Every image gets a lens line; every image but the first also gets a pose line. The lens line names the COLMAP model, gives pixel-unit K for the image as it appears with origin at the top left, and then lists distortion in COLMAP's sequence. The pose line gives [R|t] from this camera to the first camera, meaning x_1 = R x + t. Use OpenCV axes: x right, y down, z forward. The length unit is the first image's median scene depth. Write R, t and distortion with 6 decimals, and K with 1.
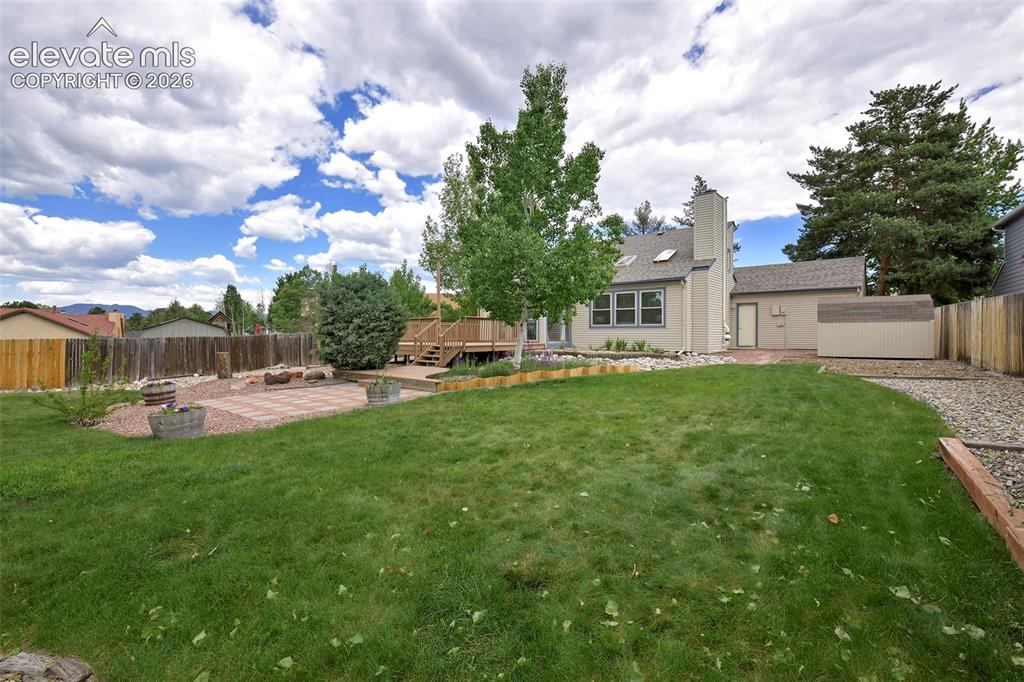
lens RADIAL K [[459.2, 0, 517.1], [0, 459.2, 340.2], [0, 0, 1]] dist [-0.010418, -0.001797]
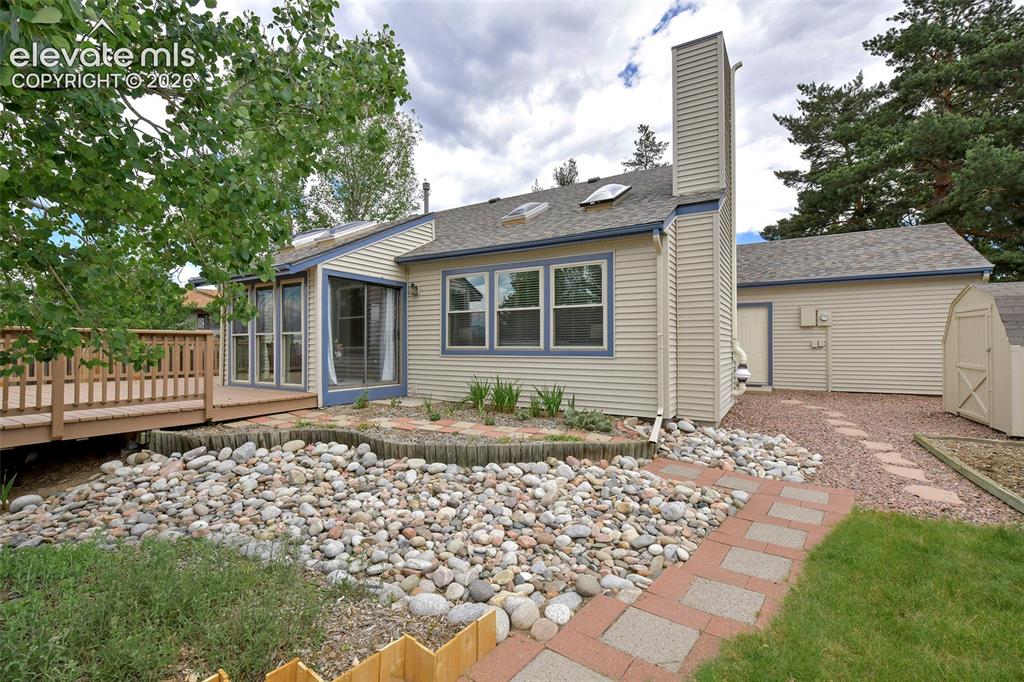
lens RADIAL K [[459.2, 0, 511.9], [0, 459.2, 342.8], [0, 0, 1]] dist [-0.010418, -0.001797]
pose [[0.992876, -0.001419, 0.119141, 0.178555], [0.003563, 0.999835, -0.017785, -0.029925], [-0.119096, 0.018083, 0.992718, 0.578355]]
